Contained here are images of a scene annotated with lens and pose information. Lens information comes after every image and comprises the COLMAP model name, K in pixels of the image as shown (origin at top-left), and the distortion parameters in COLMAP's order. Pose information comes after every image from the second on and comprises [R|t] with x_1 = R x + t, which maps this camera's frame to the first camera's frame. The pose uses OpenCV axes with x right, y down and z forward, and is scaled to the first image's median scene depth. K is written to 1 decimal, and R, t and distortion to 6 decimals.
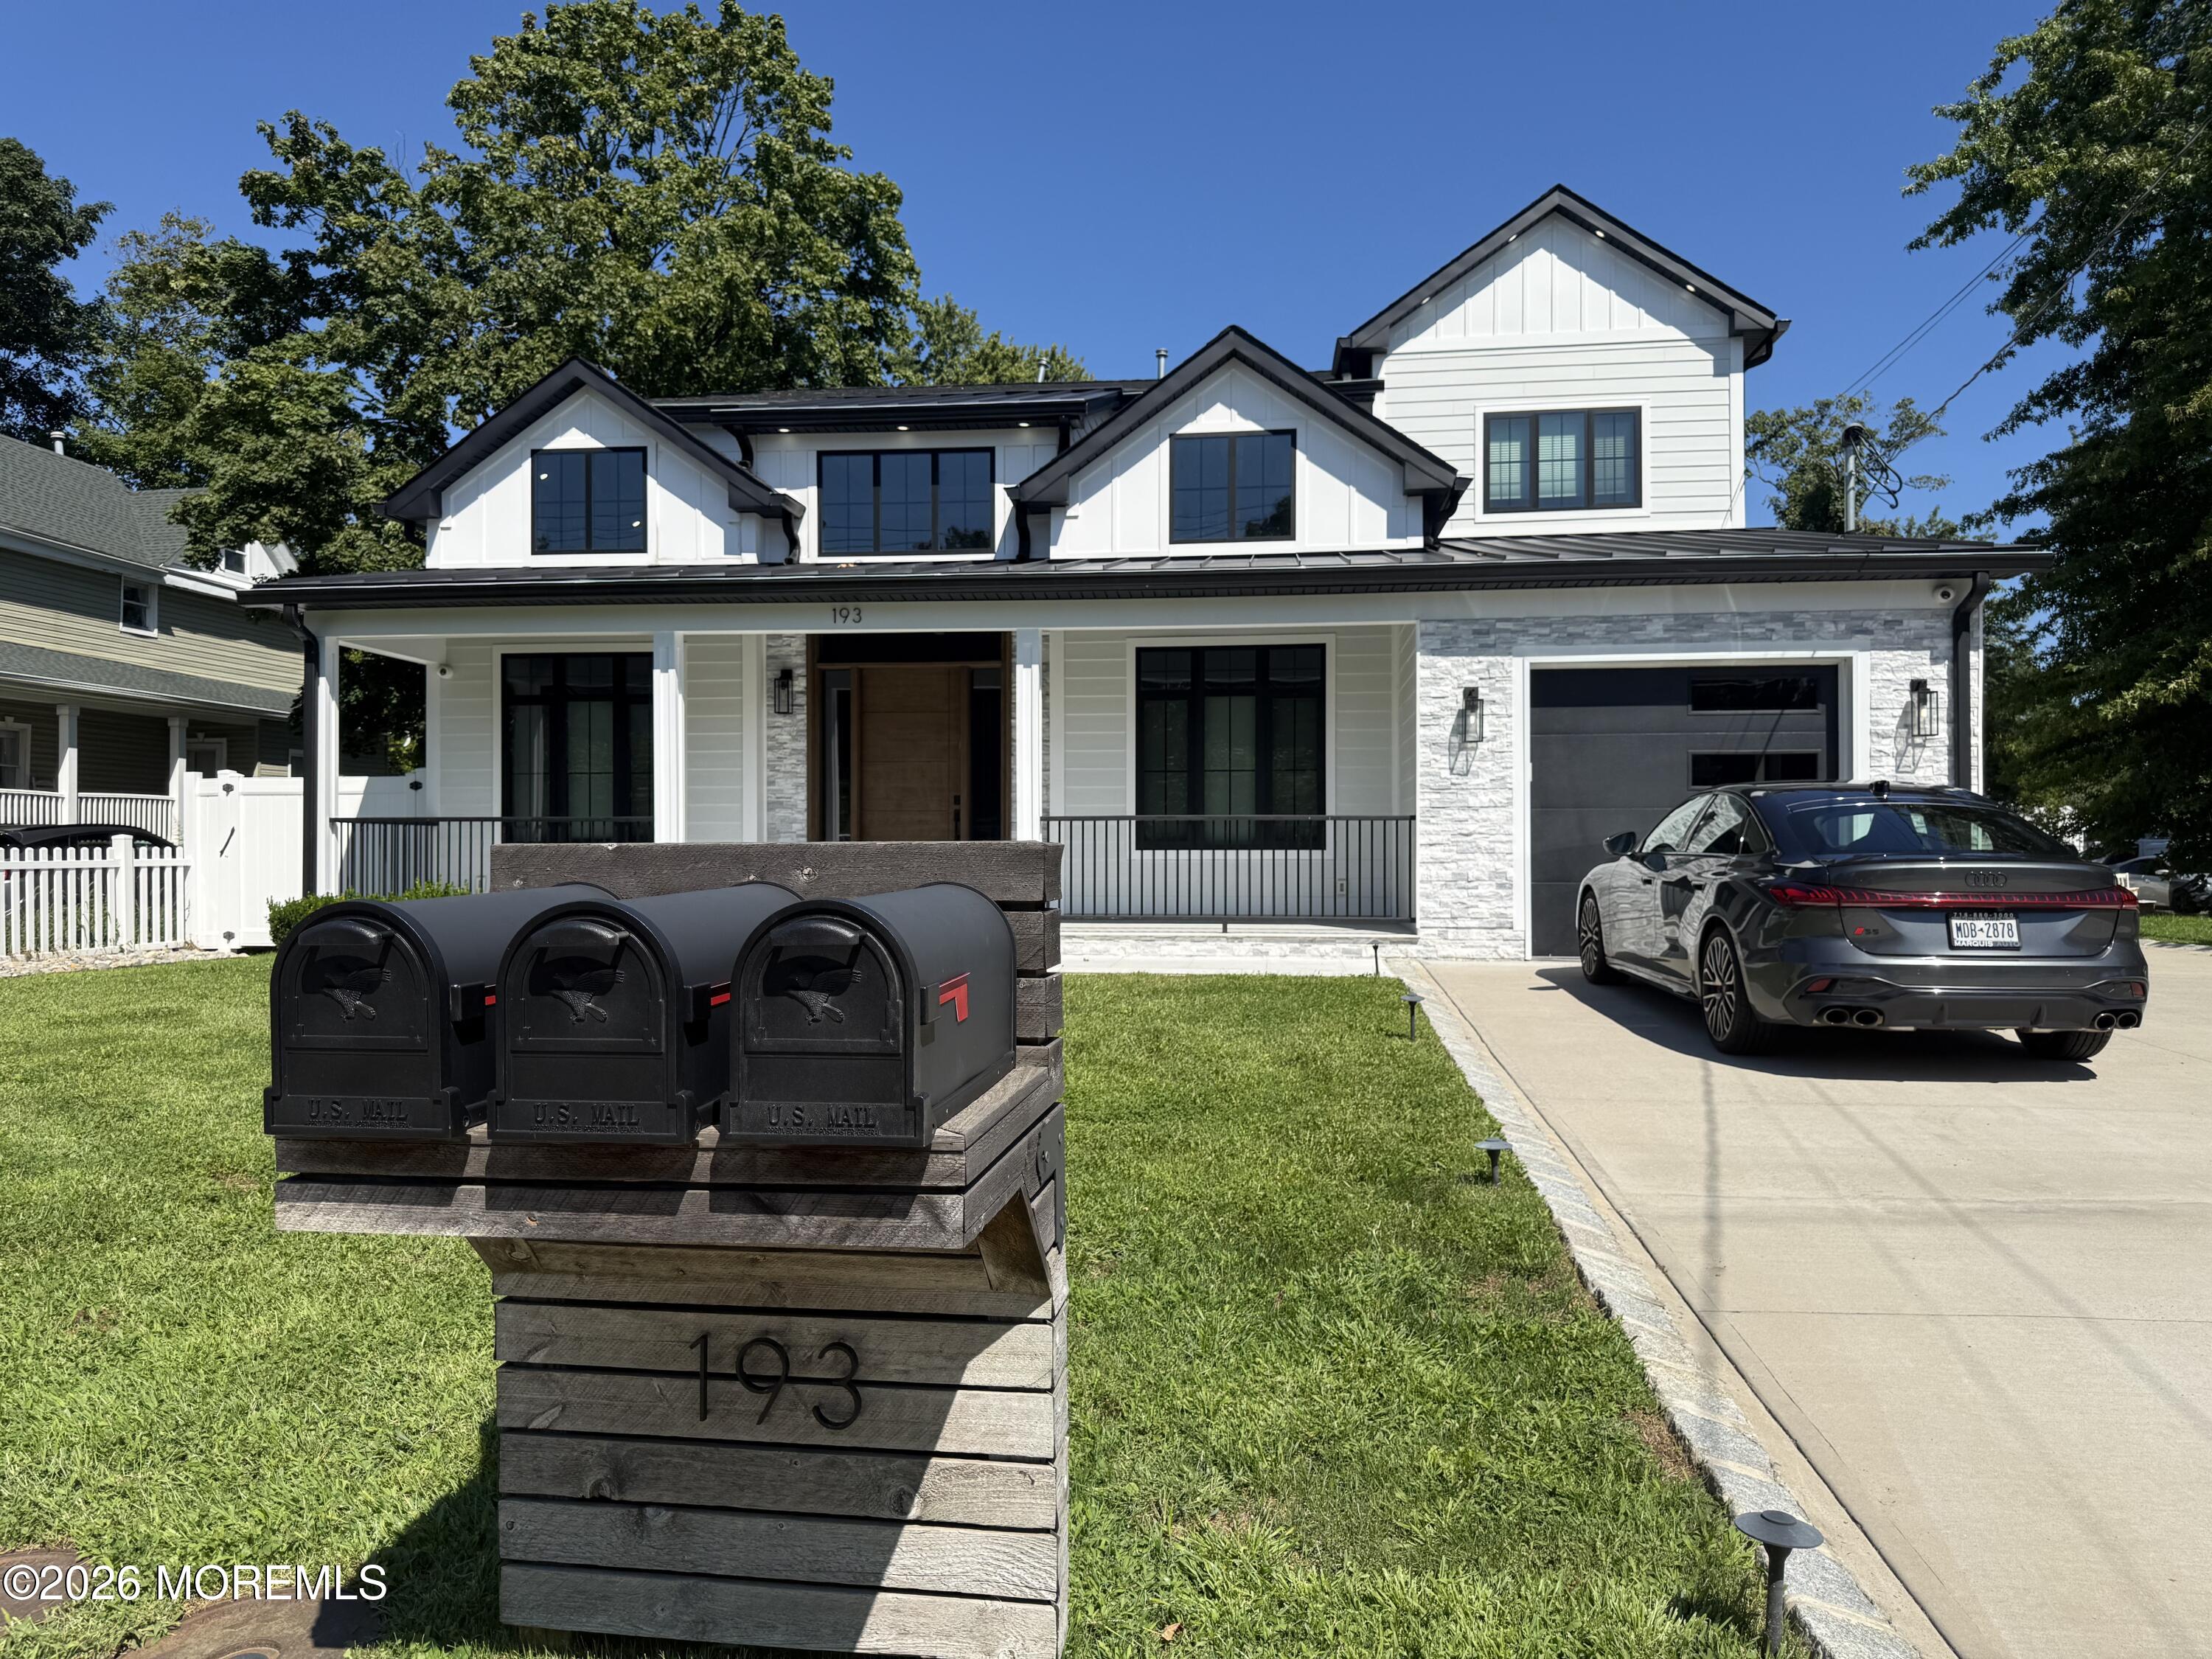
lens RADIAL K [[1528.8, 0, 1031.6], [0, 1528.8, 862.6], [0, 0, 1]] dist [0.073033, -0.146162]
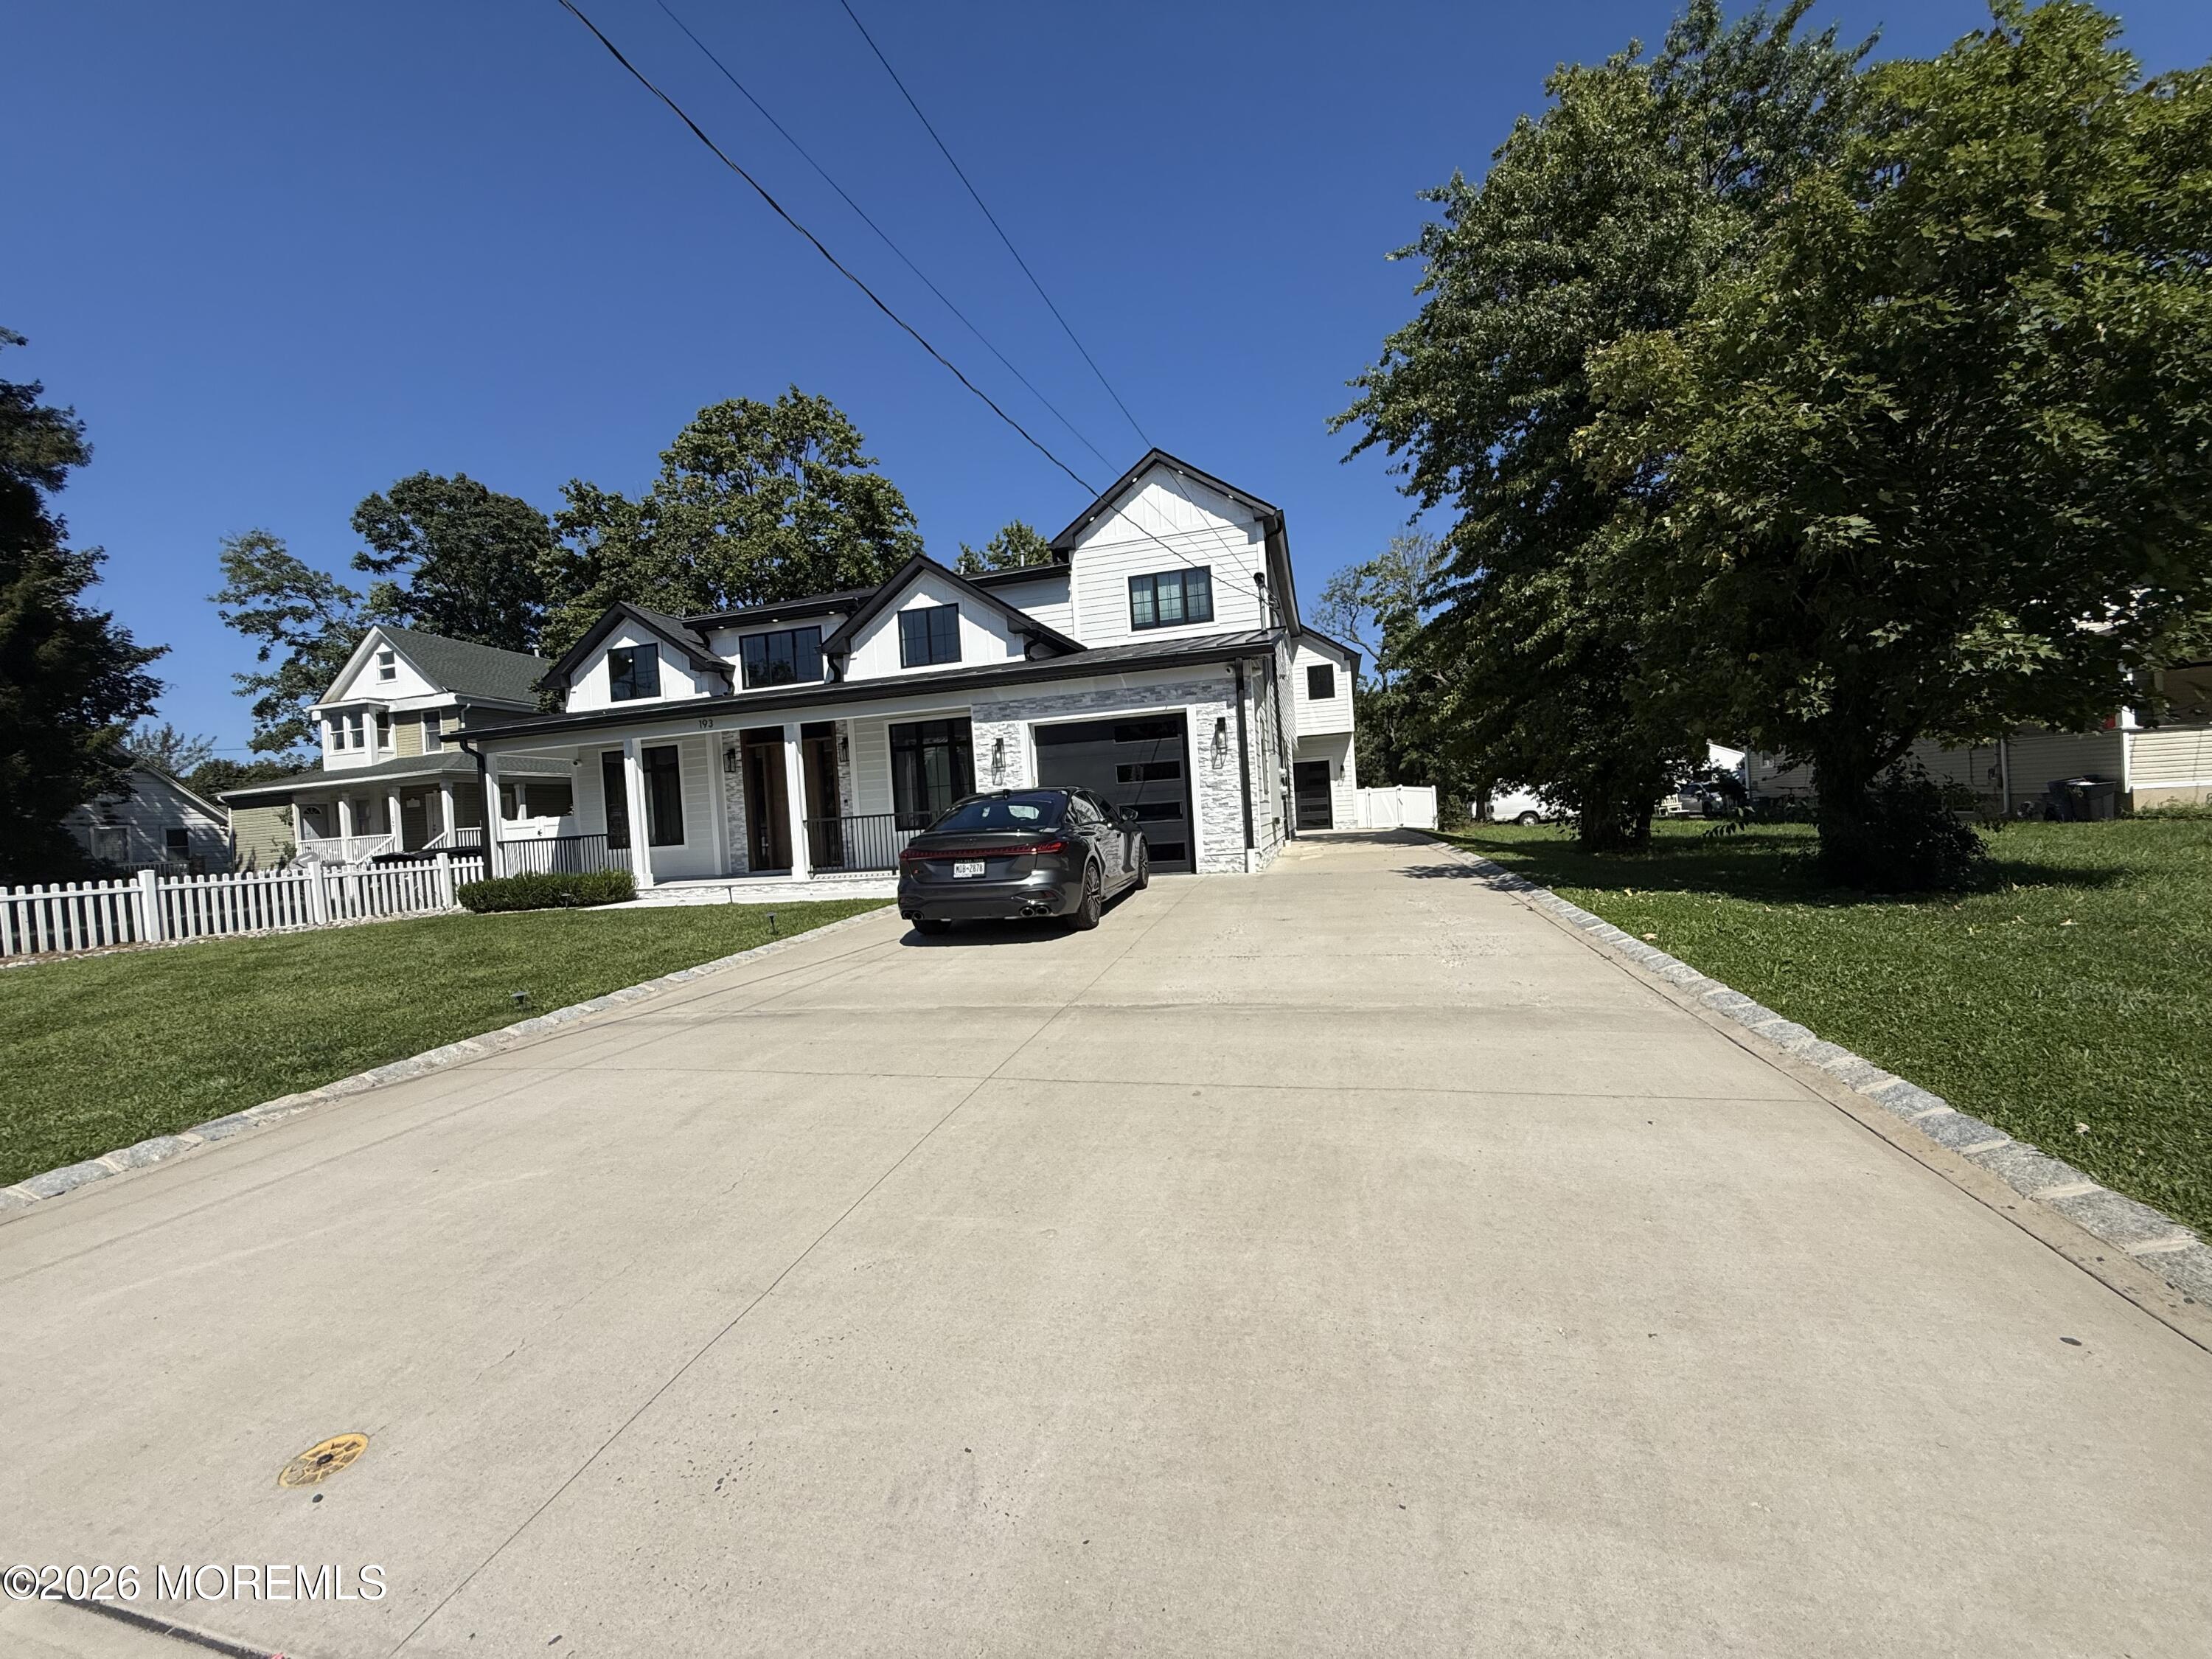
lens RADIAL K [[880.9, 0, 1106.2], [0, 880.9, 836.6], [0, 0, 1]] dist [-0.040152, -0.000079]
pose [[0.990500, -0.060088, -0.123689, 0.441338], [0.062160, 0.997982, 0.012961, 0.000060], [0.122661, -0.020526, 0.992236, -0.044605]]
